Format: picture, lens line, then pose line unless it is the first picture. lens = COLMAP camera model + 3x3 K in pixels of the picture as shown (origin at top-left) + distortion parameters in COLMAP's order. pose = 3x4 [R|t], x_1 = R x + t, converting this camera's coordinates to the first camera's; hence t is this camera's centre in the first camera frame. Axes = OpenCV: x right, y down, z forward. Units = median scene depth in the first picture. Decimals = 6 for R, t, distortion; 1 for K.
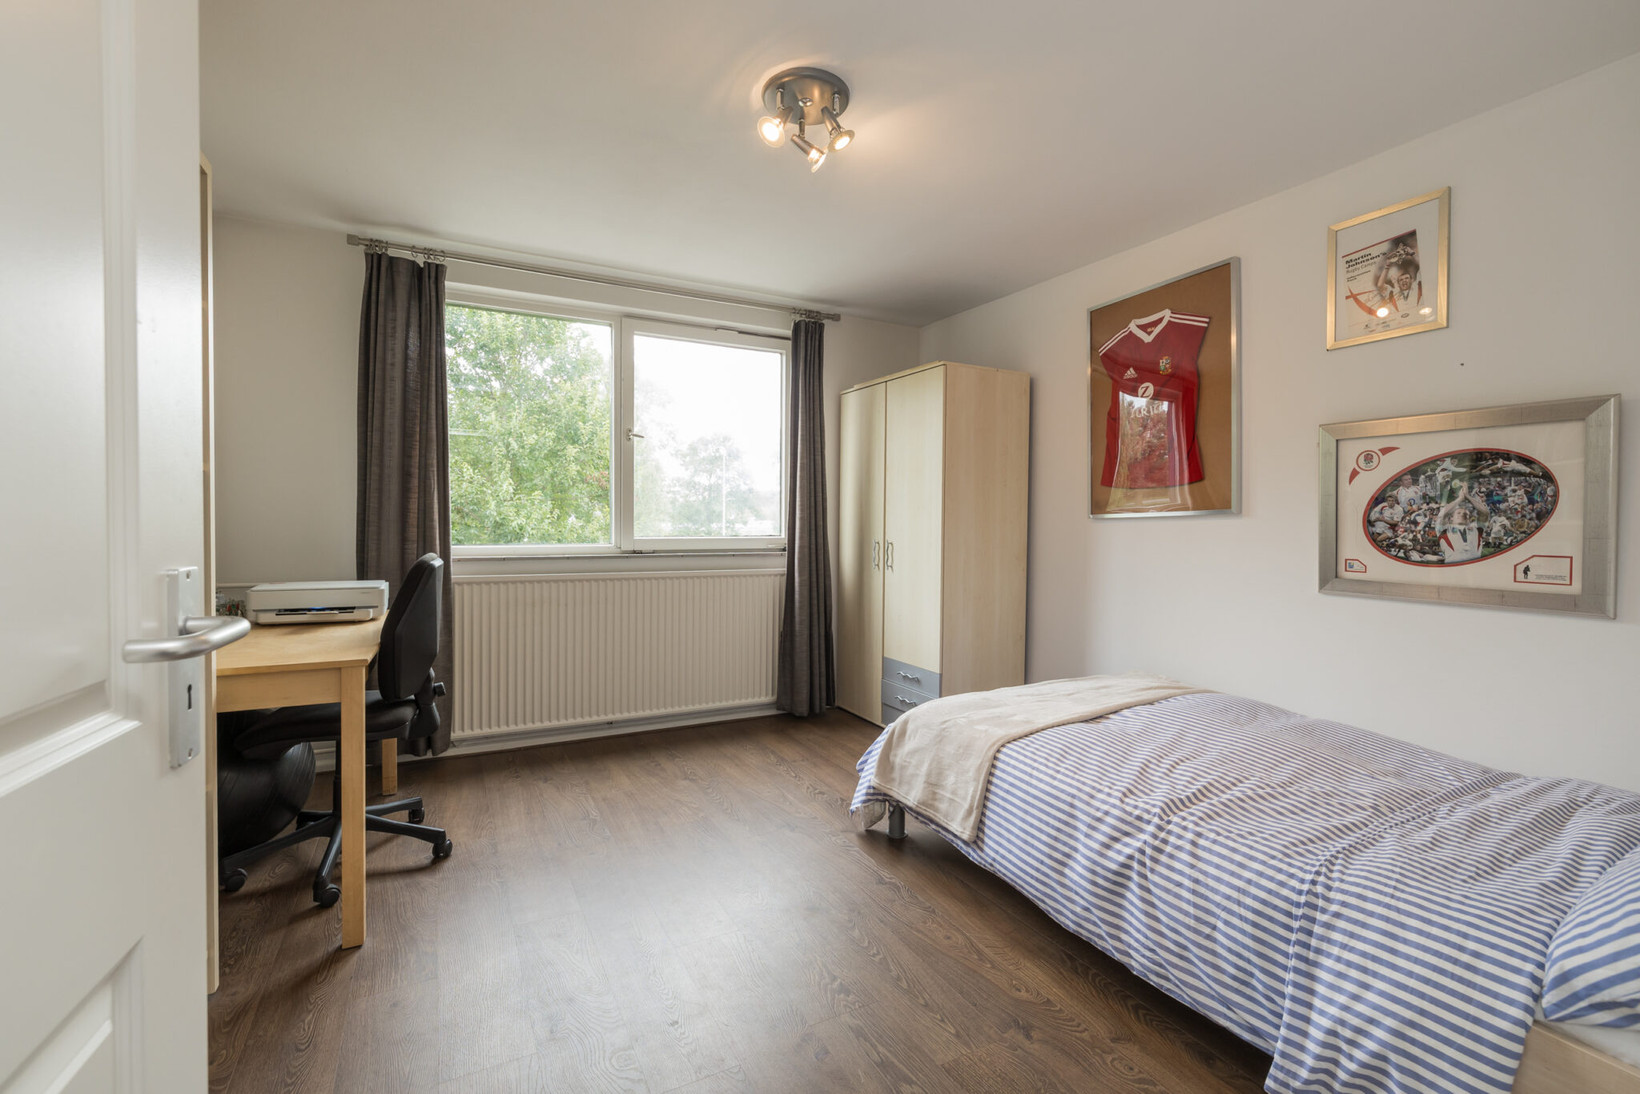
lens RADIAL K [[711.0, 0, 804.1], [0, 711.0, 536.9], [0, 0, 1]] dist [-0.003632, 0.000045]
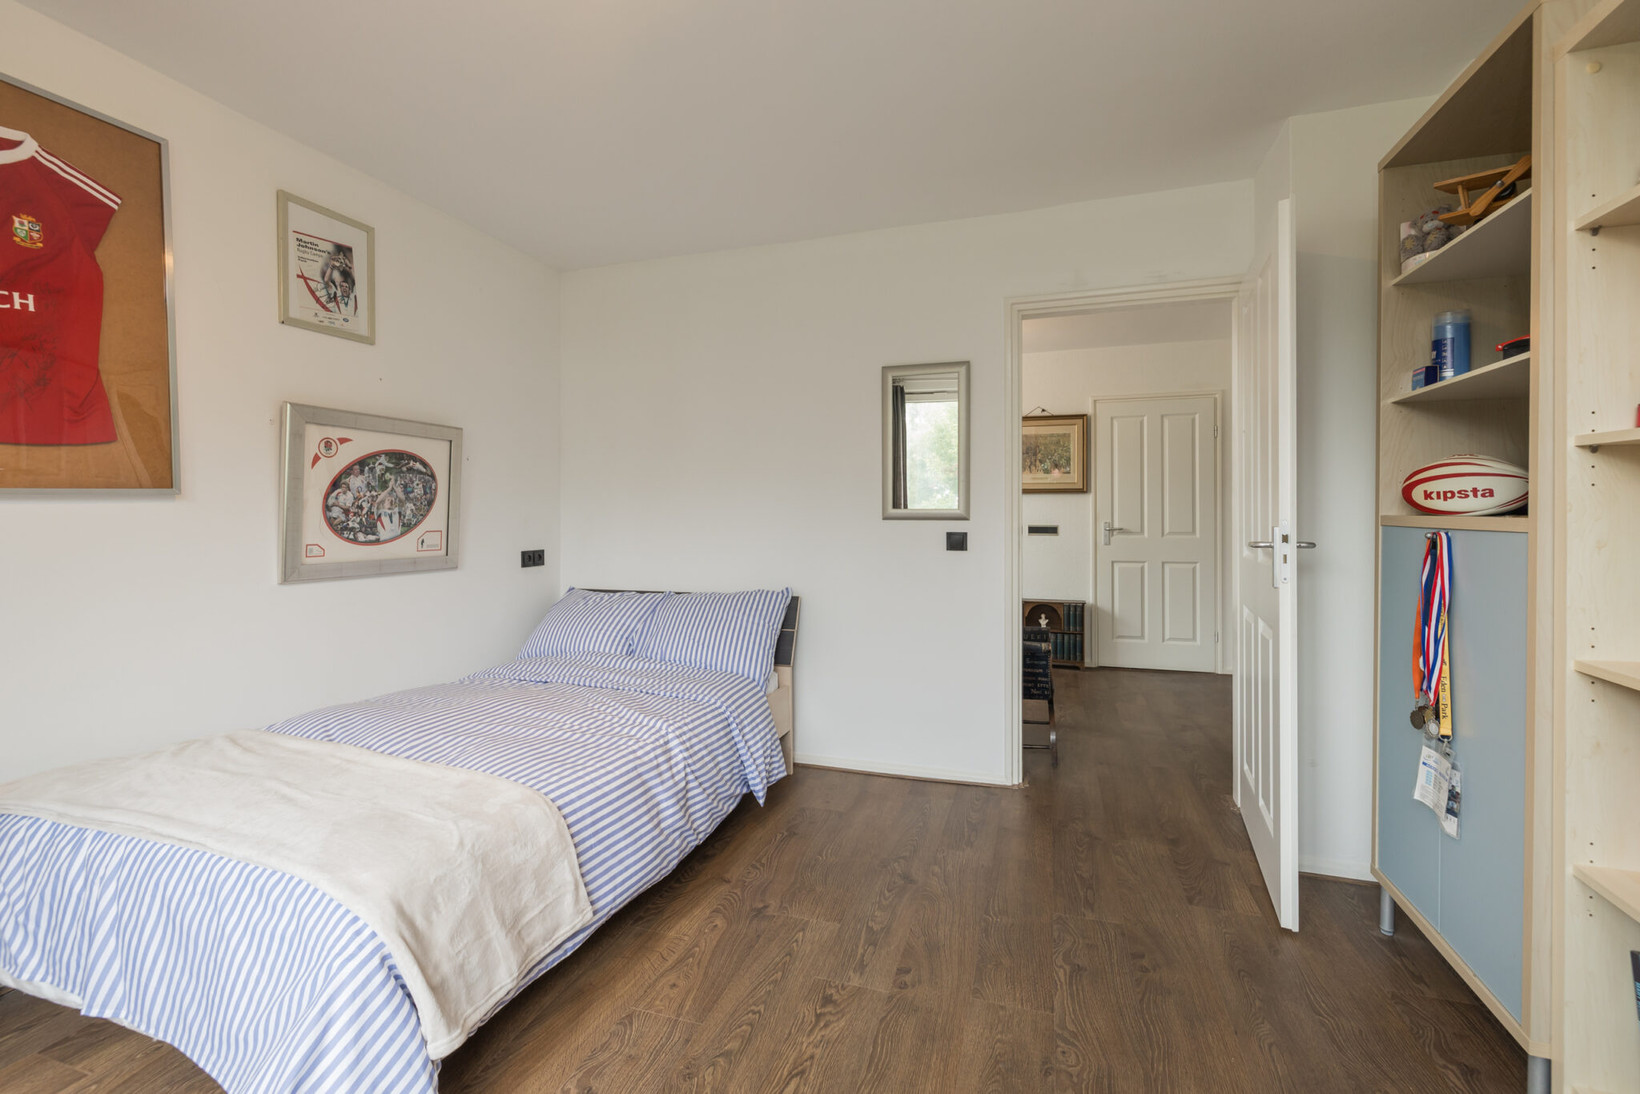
lens RADIAL K [[711.0, 0, 824.9], [0, 711.0, 512.0], [0, 0, 1]] dist [-0.003632, 0.000045]
pose [[-0.714807, -0.005801, 0.699298, -0.516882], [0.010228, 0.999772, 0.018749, -0.029749], [-0.699247, 0.020554, -0.714584, 1.432407]]
